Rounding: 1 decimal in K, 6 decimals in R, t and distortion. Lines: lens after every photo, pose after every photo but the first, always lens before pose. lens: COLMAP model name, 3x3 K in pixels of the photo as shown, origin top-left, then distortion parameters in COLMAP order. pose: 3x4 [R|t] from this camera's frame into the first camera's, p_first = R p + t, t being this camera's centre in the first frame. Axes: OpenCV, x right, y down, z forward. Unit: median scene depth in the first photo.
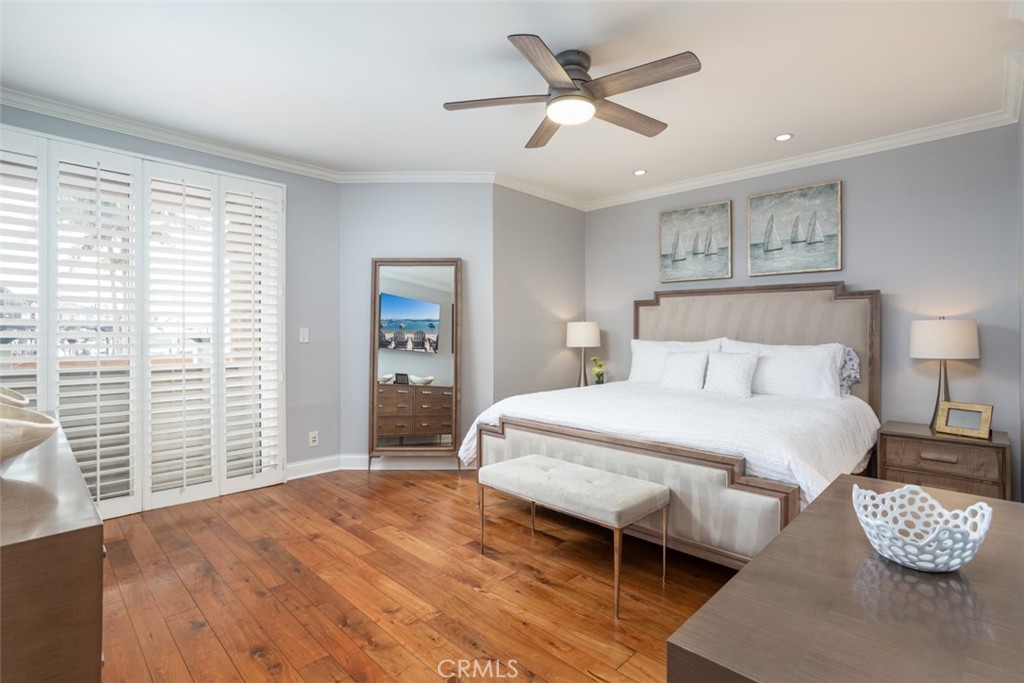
lens RADIAL K [[494.9, 0, 511.6], [0, 494.9, 332.7], [0, 0, 1]] dist [-0.032089, 0.000349]
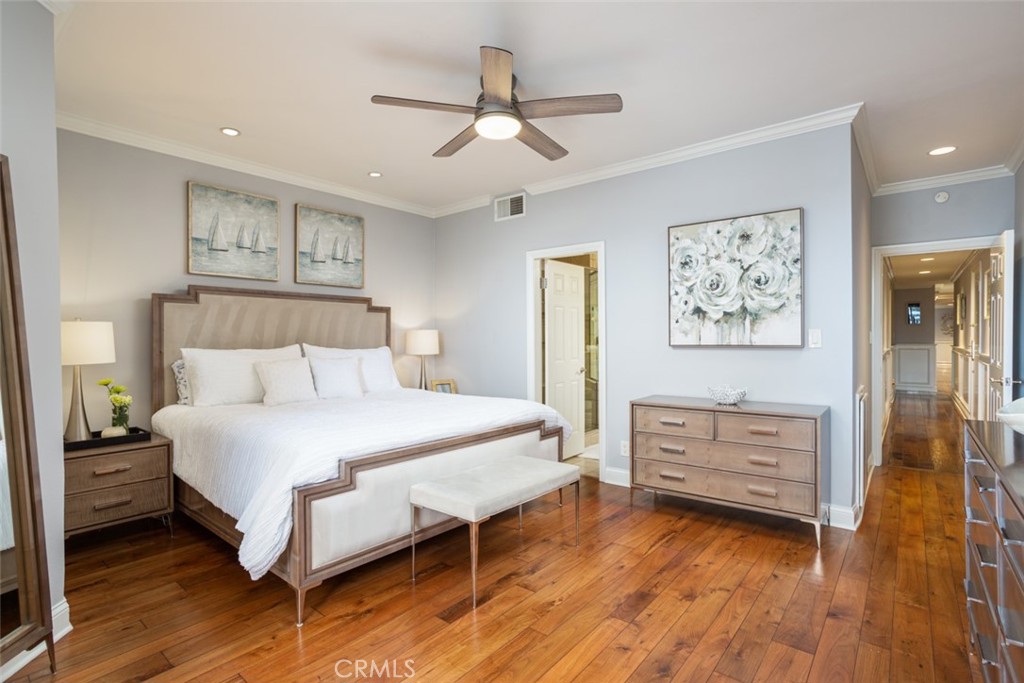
lens RADIAL K [[494.9, 0, 511.0], [0, 494.9, 344.4], [0, 0, 1]] dist [-0.032089, 0.000349]
pose [[-0.074060, -0.016748, 0.997113, -0.538132], [-0.003815, 0.999856, 0.016511, -0.005308], [-0.997247, -0.002581, -0.074113, 0.607787]]
